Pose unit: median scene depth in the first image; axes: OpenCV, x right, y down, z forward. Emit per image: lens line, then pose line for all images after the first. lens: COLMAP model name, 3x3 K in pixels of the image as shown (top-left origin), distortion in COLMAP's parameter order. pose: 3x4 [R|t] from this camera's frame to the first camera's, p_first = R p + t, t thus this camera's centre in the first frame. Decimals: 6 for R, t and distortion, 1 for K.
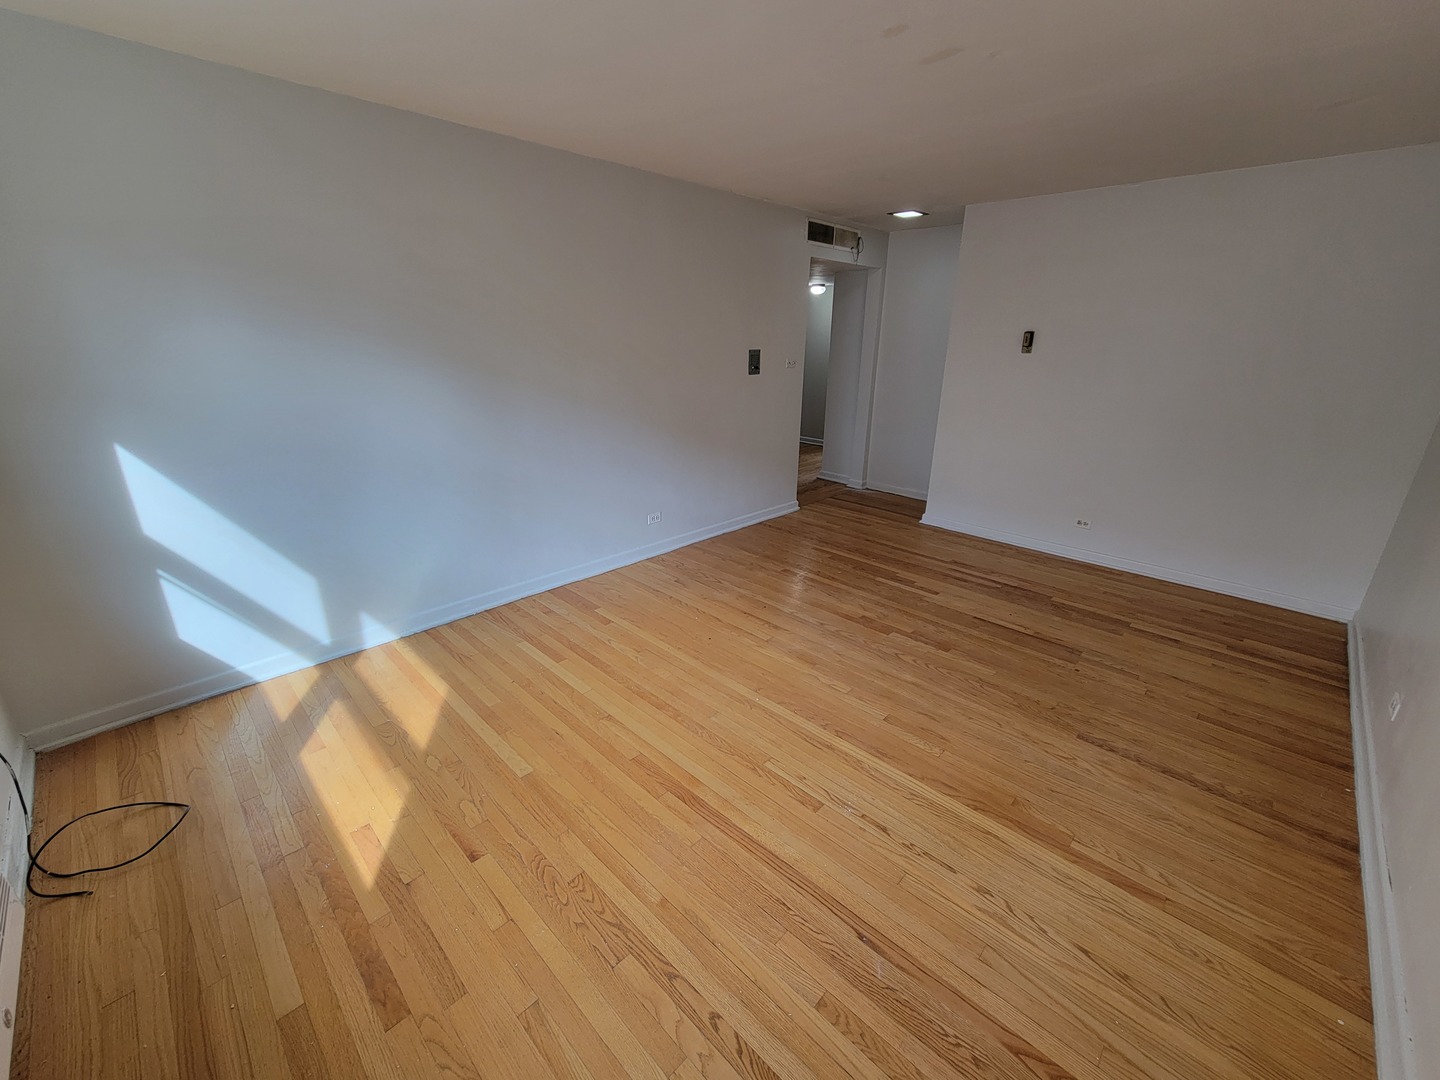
lens RADIAL K [[591.5, 0, 714.5], [0, 591.5, 542.8], [0, 0, 1]] dist [-0.003140, 0.002659]
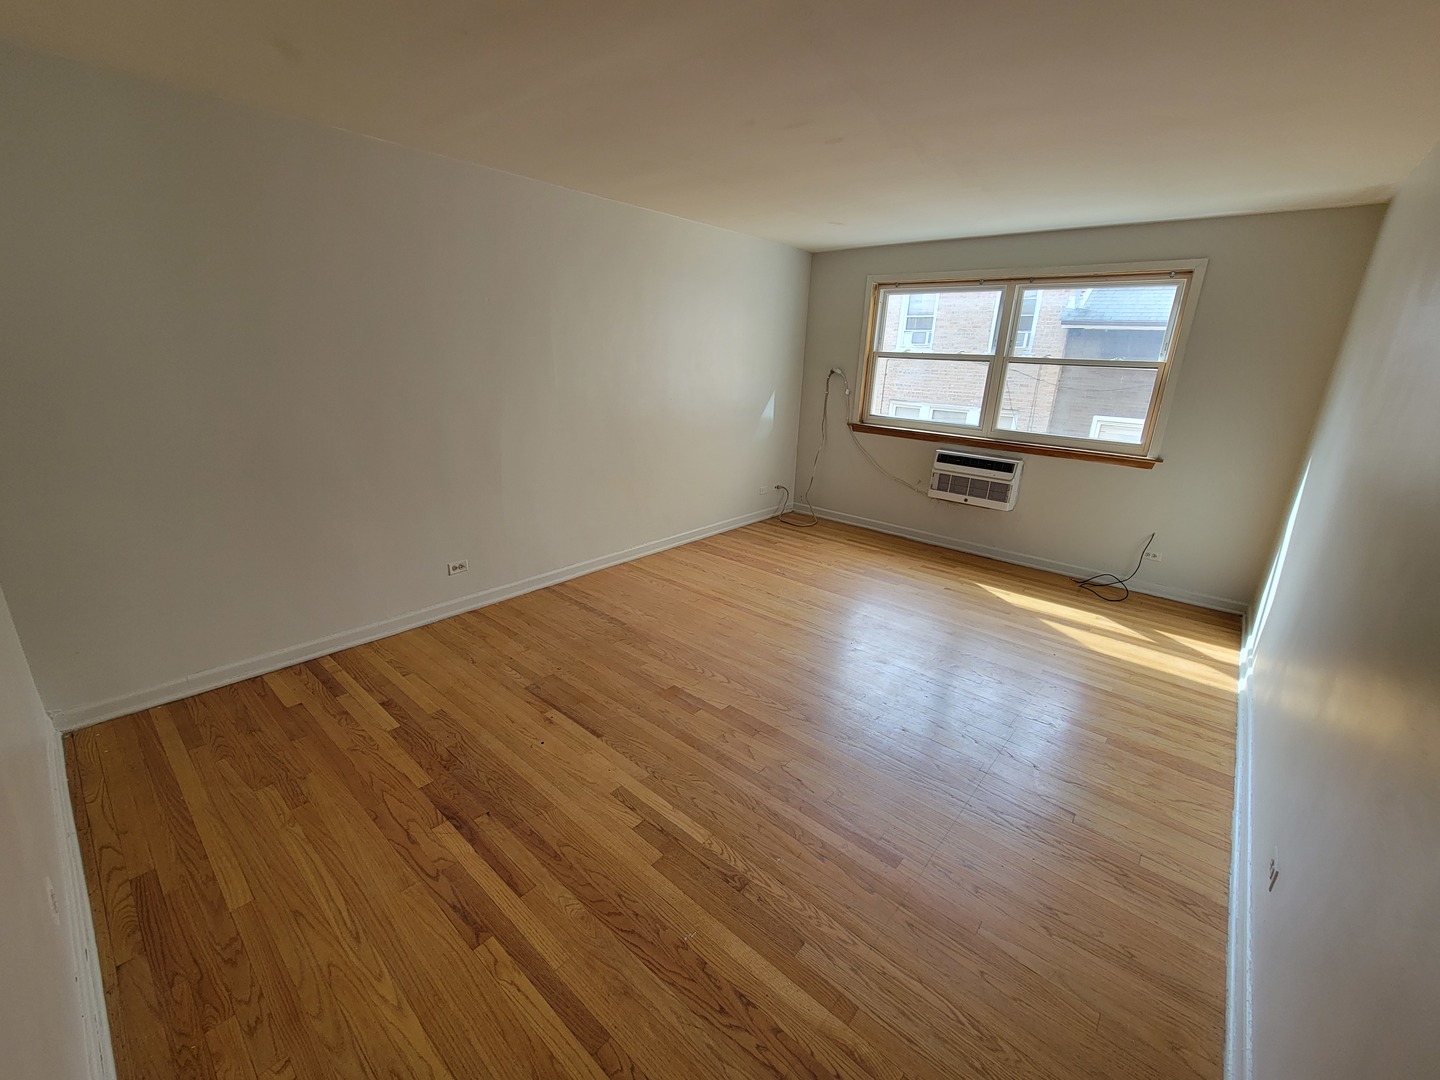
lens RADIAL K [[591.5, 0, 714.5], [0, 591.5, 542.8], [0, 0, 1]] dist [-0.003140, 0.002659]
pose [[-0.997132, -0.027911, -0.070348, 0.382625], [-0.065134, 0.789817, 0.609874, -0.548613], [0.038540, 0.612707, -0.789370, 1.533567]]
